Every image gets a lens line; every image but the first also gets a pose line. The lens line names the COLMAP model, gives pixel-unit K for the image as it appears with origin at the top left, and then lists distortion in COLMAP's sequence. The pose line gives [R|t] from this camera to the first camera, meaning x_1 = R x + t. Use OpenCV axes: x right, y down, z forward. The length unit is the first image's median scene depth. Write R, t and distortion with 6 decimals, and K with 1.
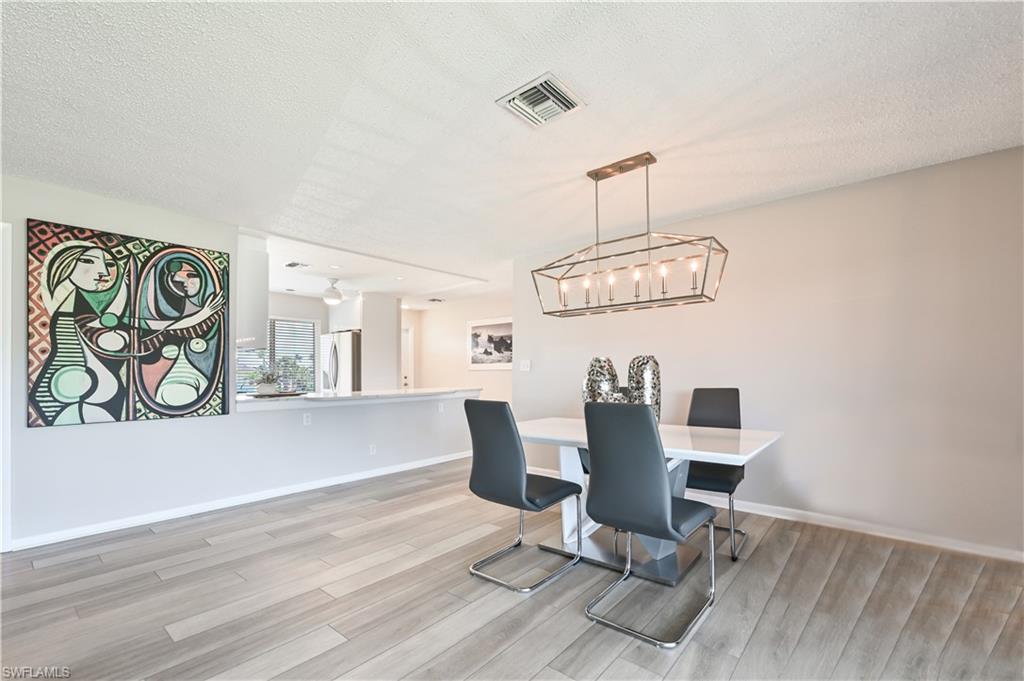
lens RADIAL K [[427.5, 0, 518.6], [0, 427.5, 373.2], [0, 0, 1]] dist [0.011652, -0.001059]
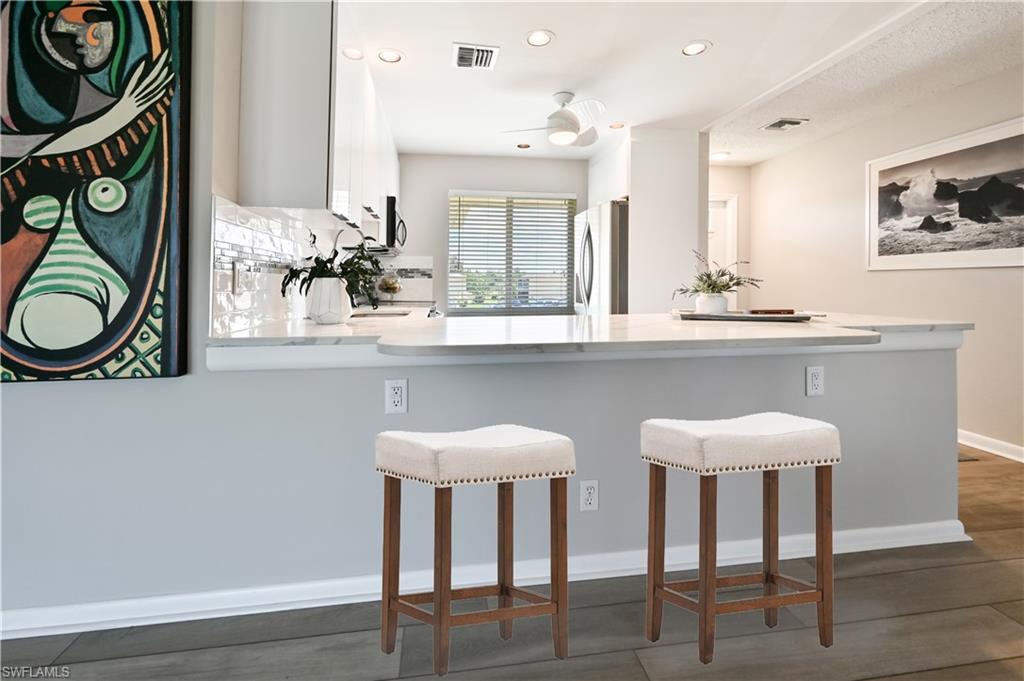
lens RADIAL K [[427.5, 0, 518.6], [0, 427.5, 281.6], [0, 0, 1]] dist [0.011652, -0.001059]
pose [[0.747818, 0.003105, -0.663897, -0.208059], [-0.002460, 0.999995, 0.001905, 0.011117], [0.663899, 0.000208, 0.747822, 0.944808]]
